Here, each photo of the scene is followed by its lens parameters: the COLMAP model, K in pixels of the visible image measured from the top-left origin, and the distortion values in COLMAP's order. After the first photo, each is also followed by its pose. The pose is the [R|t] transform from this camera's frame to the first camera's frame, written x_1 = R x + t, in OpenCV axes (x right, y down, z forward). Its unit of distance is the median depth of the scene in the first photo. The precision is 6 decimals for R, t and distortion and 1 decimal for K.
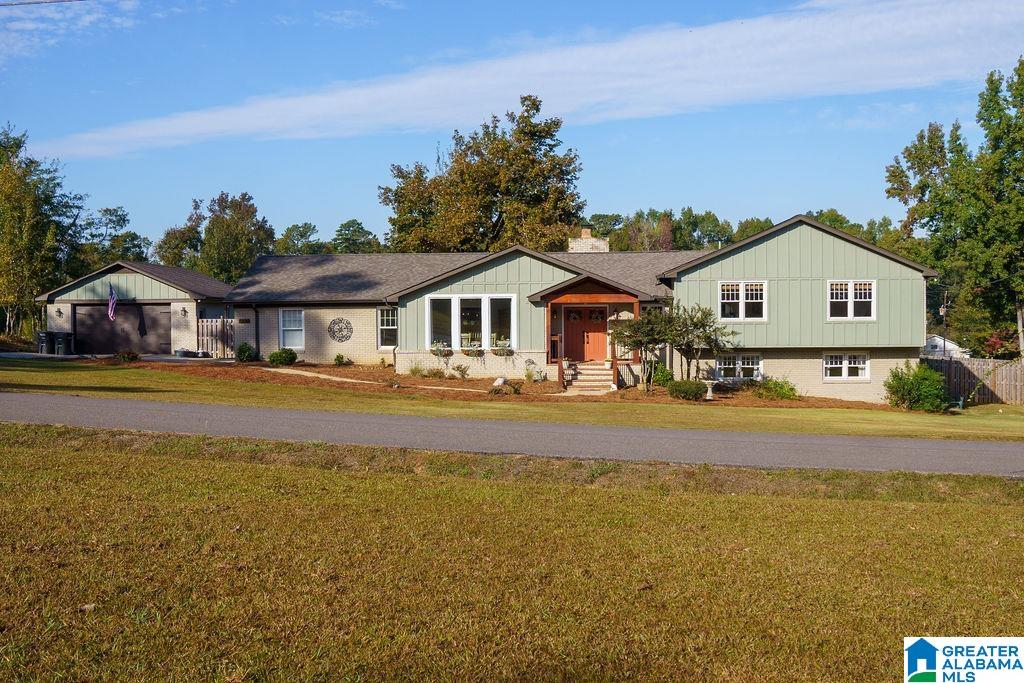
lens RADIAL K [[1092.3, 0, 509.4], [0, 1092.3, 336.9], [0, 0, 1]] dist [-0.110090, 0.000000]
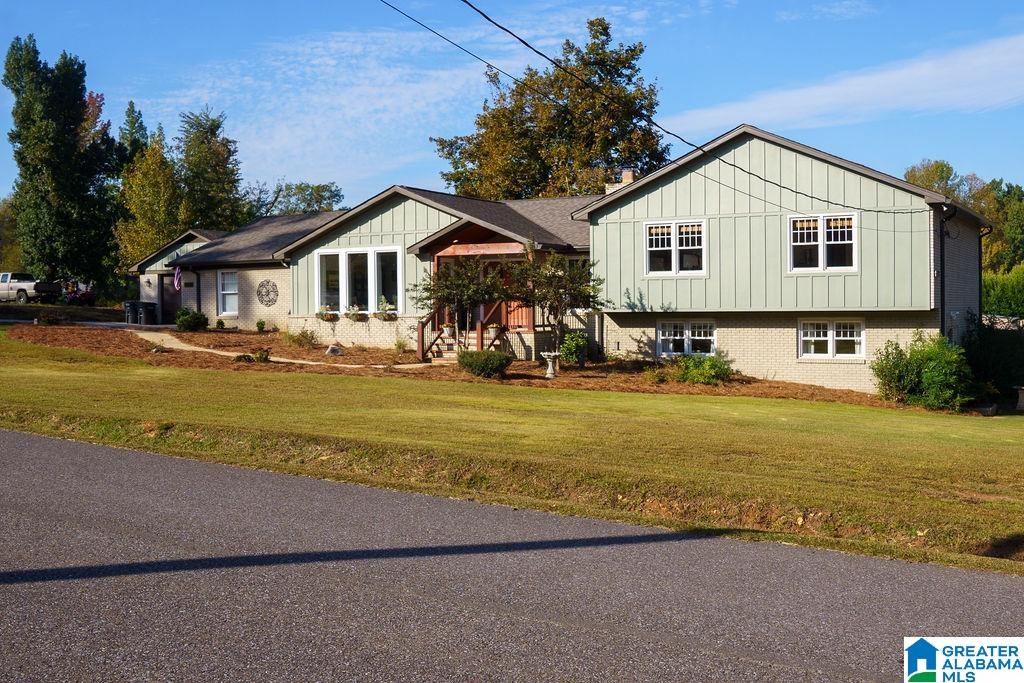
lens RADIAL K [[1092.3, 0, 511.3], [0, 1092.3, 339.3], [0, 0, 1]] dist [-0.110090, 0.000000]
pose [[0.903908, 0.010928, -0.427587, 0.426413], [-0.004916, 0.999873, 0.015163, 0.017843], [0.427698, -0.011605, 0.903847, 0.283181]]
